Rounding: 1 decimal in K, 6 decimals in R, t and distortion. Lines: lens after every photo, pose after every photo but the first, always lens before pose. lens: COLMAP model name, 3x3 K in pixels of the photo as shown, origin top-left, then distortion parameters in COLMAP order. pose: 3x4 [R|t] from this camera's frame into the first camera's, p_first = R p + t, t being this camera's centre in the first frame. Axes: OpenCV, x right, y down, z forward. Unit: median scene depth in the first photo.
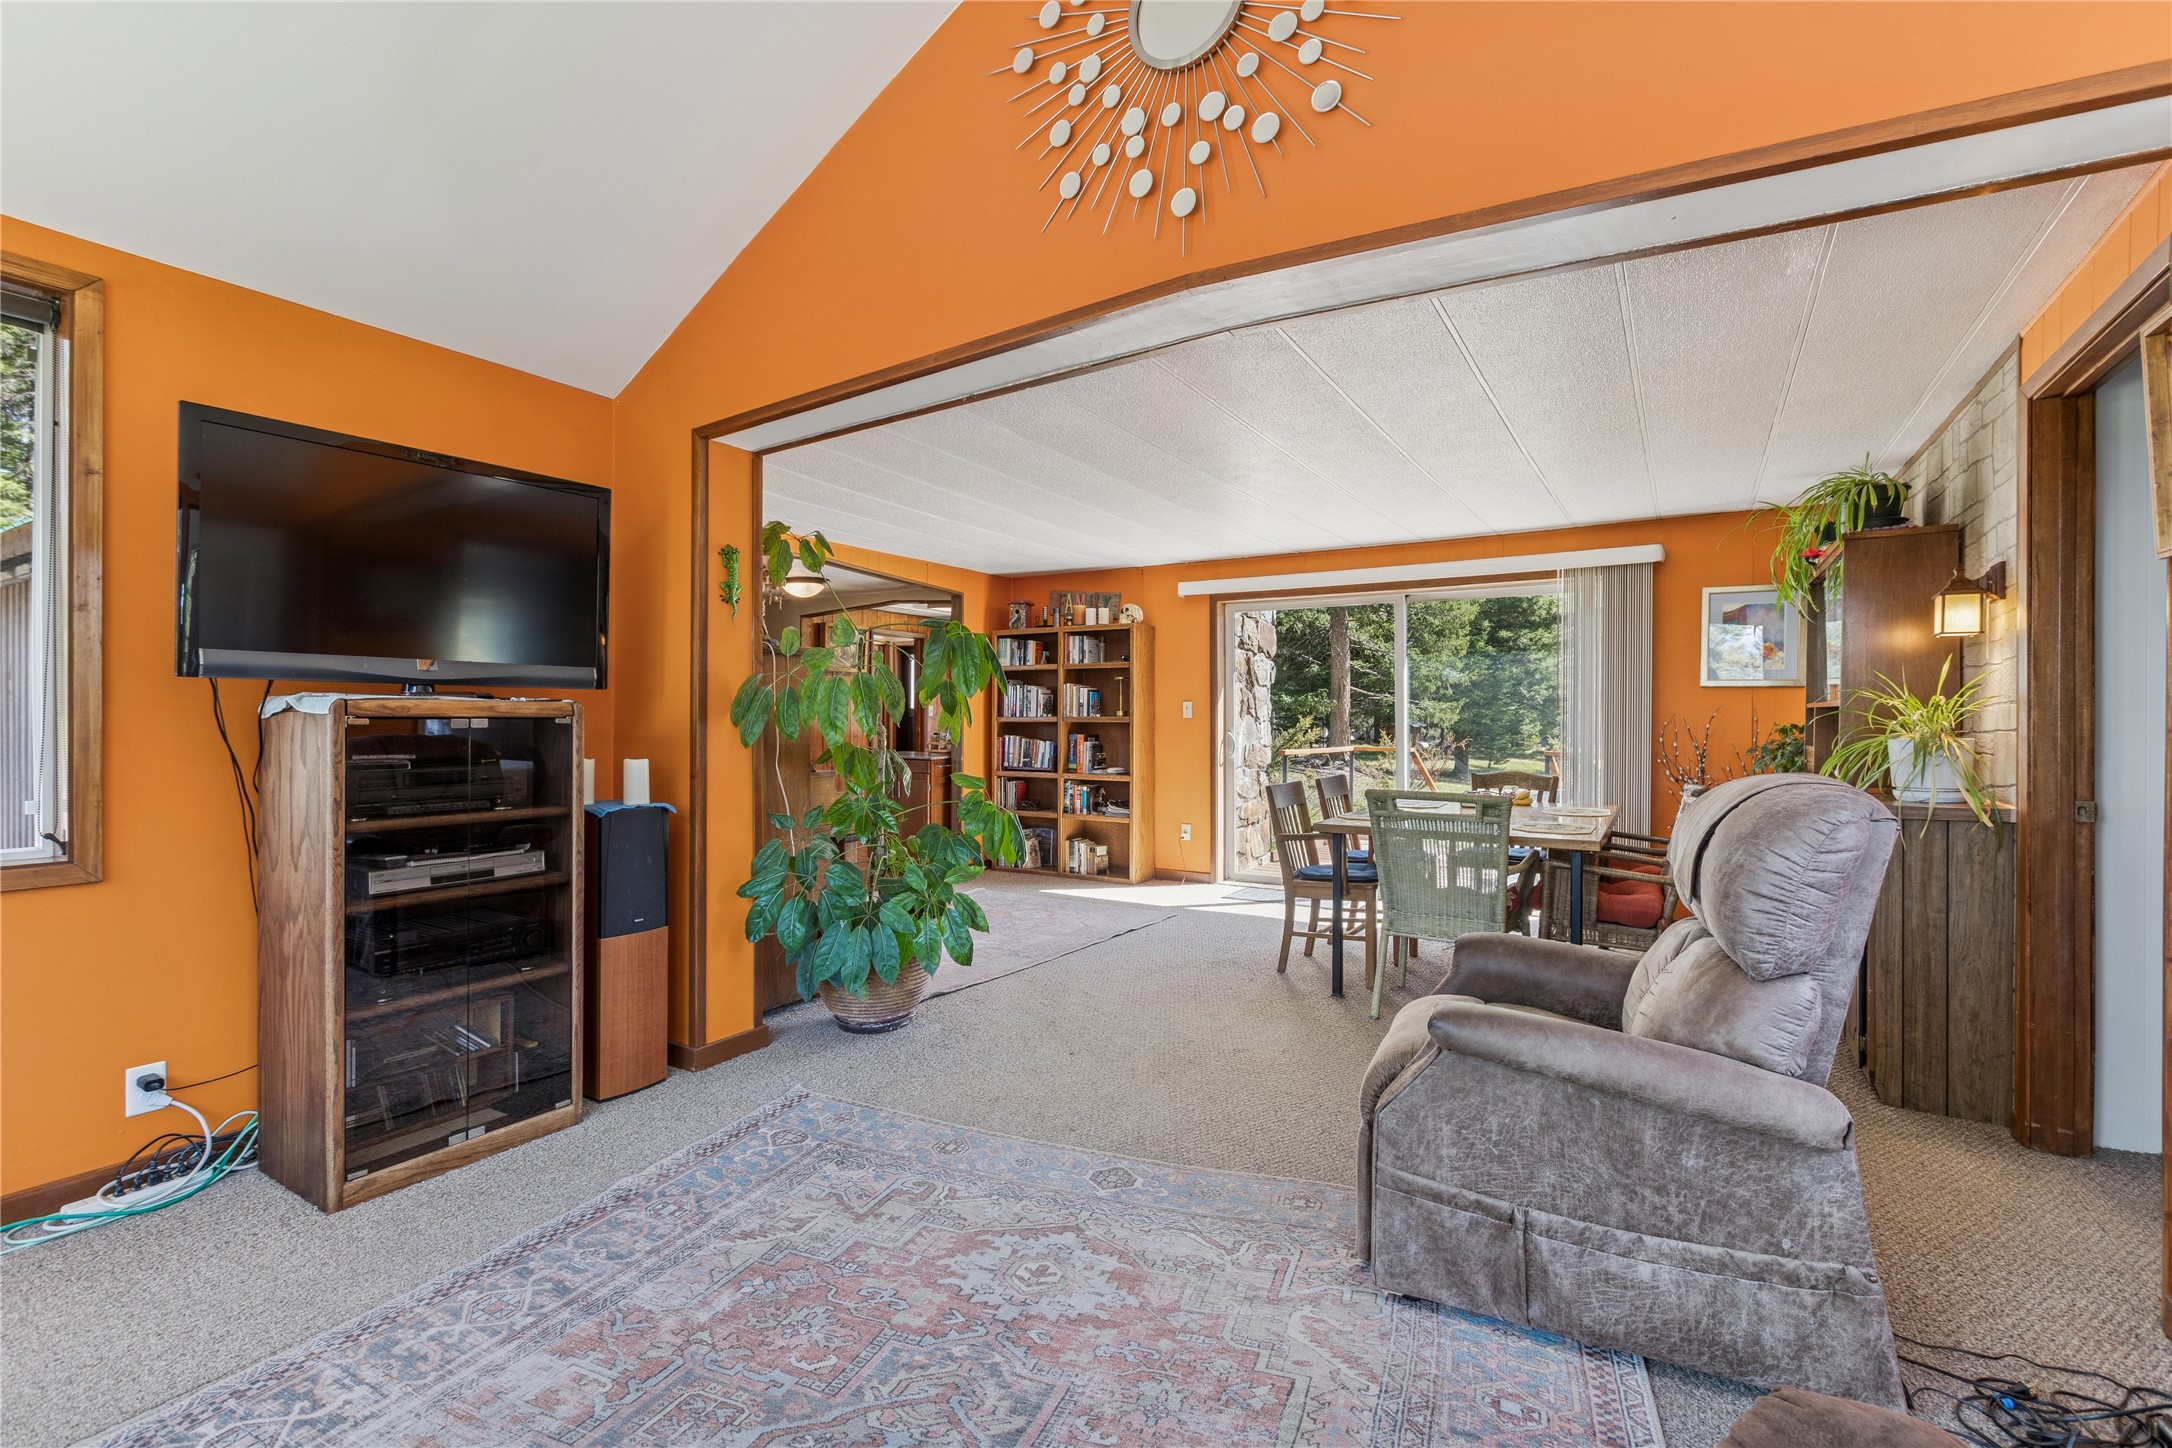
lens RADIAL K [[954.4, 0, 1082.8], [0, 954.4, 721.0], [0, 0, 1]] dist [0.000674, -0.001795]
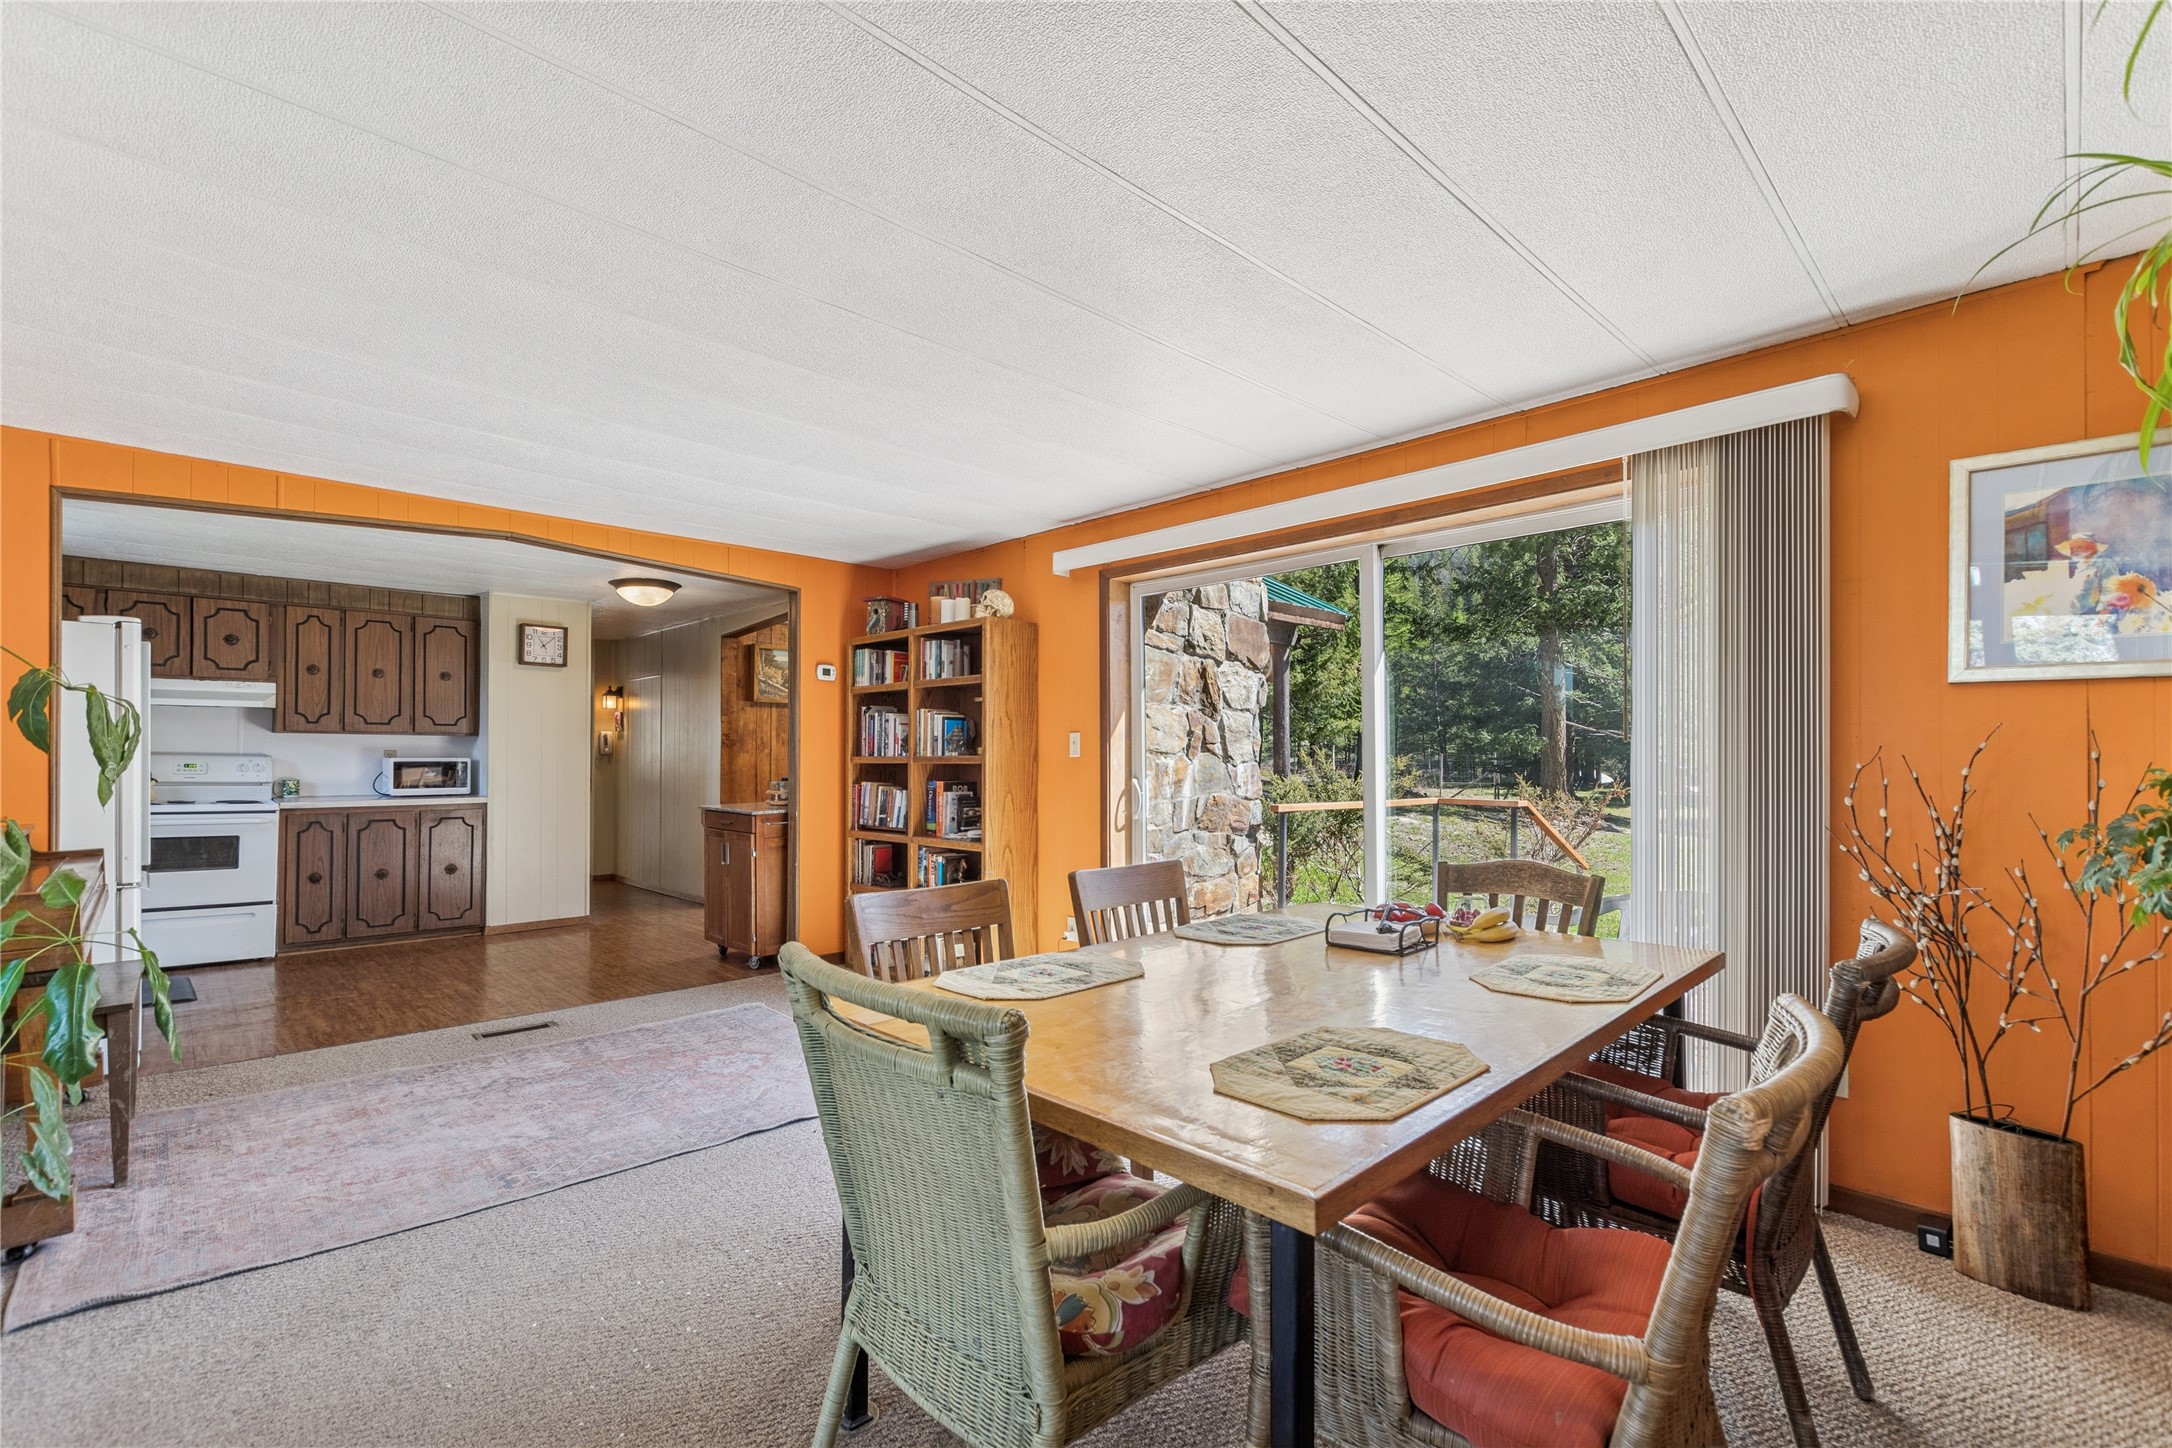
lens RADIAL K [[954.4, 0, 1080.1], [0, 954.4, 754.2], [0, 0, 1]] dist [0.000674, -0.001795]
pose [[0.972490, -0.002846, -0.232927, 0.260359], [0.000841, 0.999962, -0.008709, 0.000461], [0.232943, 0.008274, 0.972455, 0.345639]]
